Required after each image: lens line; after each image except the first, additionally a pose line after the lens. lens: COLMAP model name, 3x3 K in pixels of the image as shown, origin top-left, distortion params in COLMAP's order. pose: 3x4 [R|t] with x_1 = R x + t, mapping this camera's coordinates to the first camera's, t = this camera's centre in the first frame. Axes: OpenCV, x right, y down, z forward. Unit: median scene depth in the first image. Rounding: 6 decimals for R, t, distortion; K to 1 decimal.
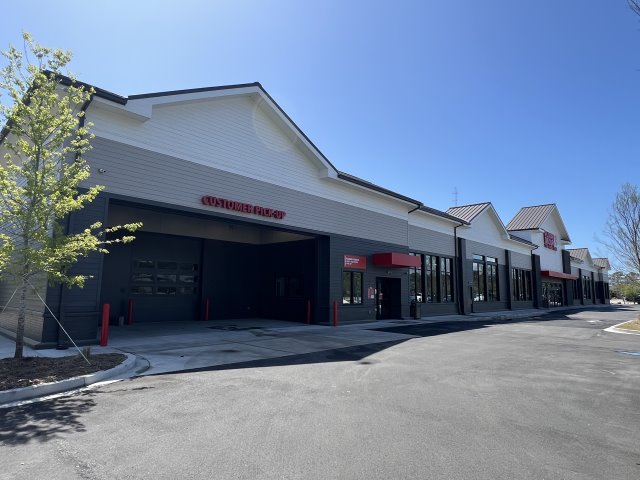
lens RADIAL K [[387.6, 0, 320.0], [0, 387.6, 240.0], [0, 0, 1]] dist [0.000253, -0.000028]
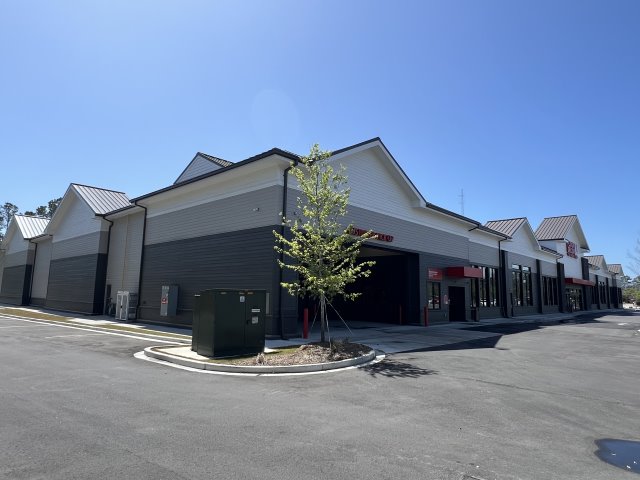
lens RADIAL K [[398.6, 0, 320.0], [0, 398.6, 240.0], [0, 0, 1]] dist [-0.002080, 0.000060]
pose [[0.999974, 0.005337, 0.004950, -0.147576], [-0.005326, 0.999983, -0.002192, -0.024702], [-0.004962, 0.002165, 0.999985, -0.134589]]
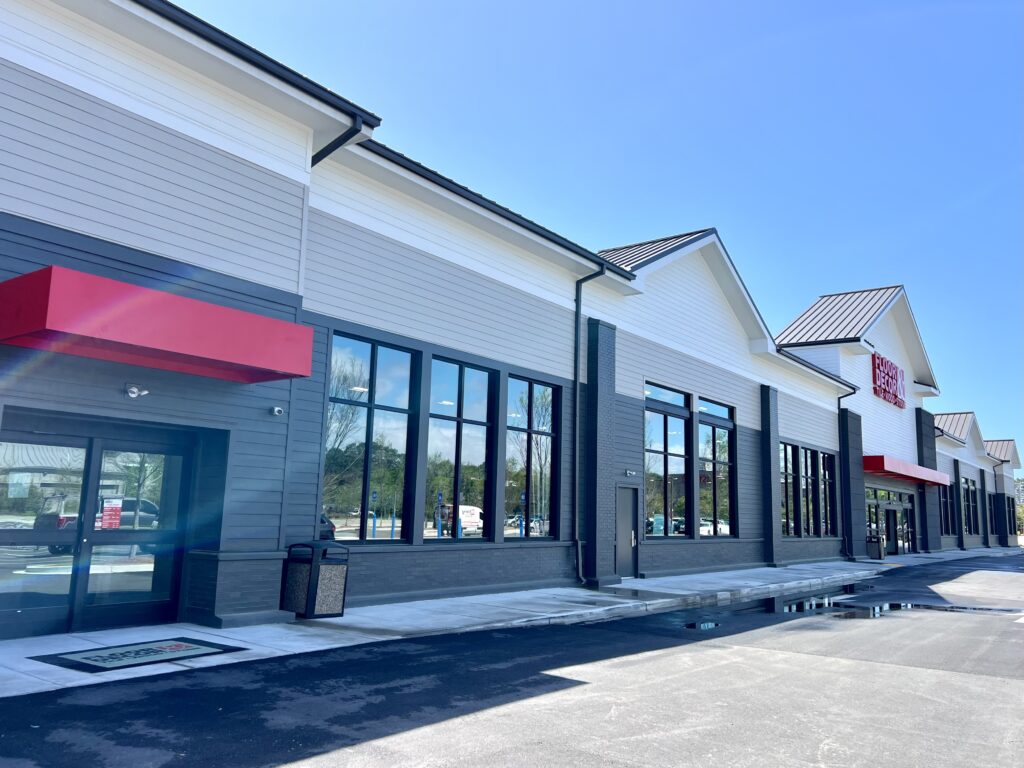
lens RADIAL K [[816.1, 0, 512.0], [0, 816.1, 384.0], [0, 0, 1]] dist [-0.000793, 0.000394]
pose [[0.994256, 0.033620, 0.101611, 0.193491], [-0.031474, 0.999248, -0.022645, 0.047692], [-0.102296, 0.019316, 0.994566, 0.322116]]
